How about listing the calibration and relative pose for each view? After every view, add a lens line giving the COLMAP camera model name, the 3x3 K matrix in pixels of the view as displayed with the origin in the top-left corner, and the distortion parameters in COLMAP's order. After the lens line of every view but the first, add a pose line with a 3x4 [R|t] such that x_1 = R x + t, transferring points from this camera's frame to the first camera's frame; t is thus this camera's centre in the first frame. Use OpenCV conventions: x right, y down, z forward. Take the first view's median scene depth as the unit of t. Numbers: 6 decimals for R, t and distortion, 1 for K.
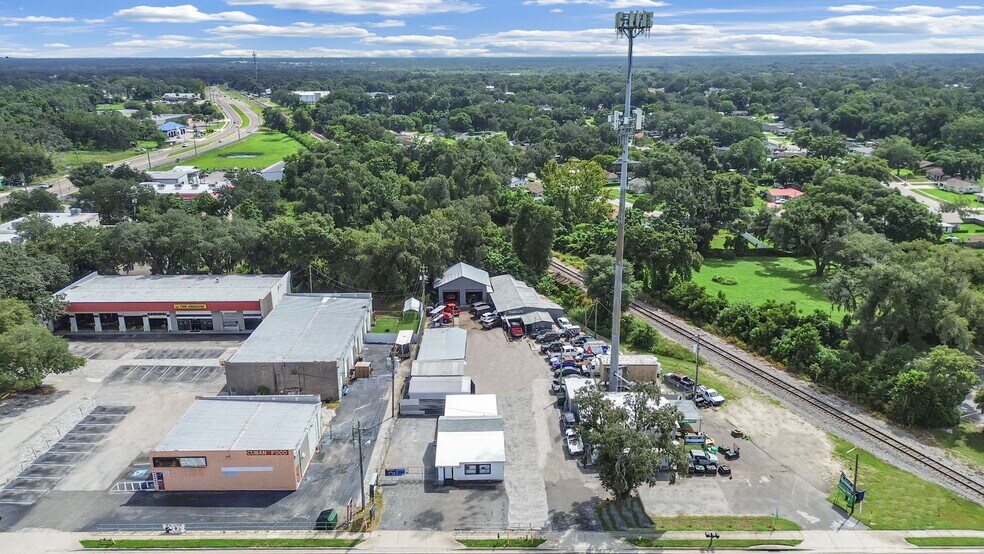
lens RADIAL K [[694.8, 0, 490.7], [0, 694.8, 279.3], [0, 0, 1]] dist [0.078644, -0.086592]
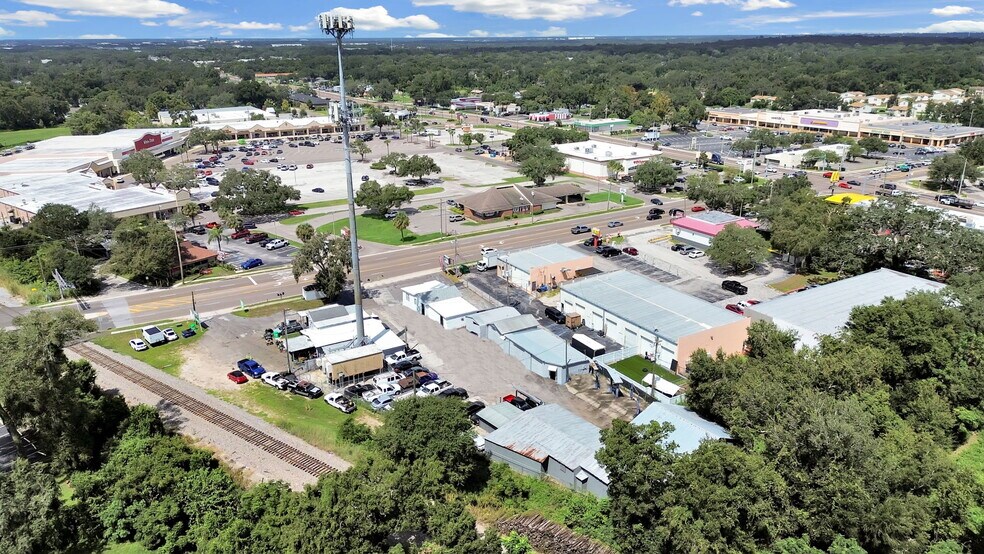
lens RADIAL K [[694.8, 0, 490.7], [0, 694.8, 279.3], [0, 0, 1]] dist [0.078644, -0.086592]
pose [[-0.857206, 0.181914, -0.481773, 0.407864], [-0.146546, 0.810680, 0.566853, -0.475863], [0.493683, 0.556511, -0.668261, 1.407042]]
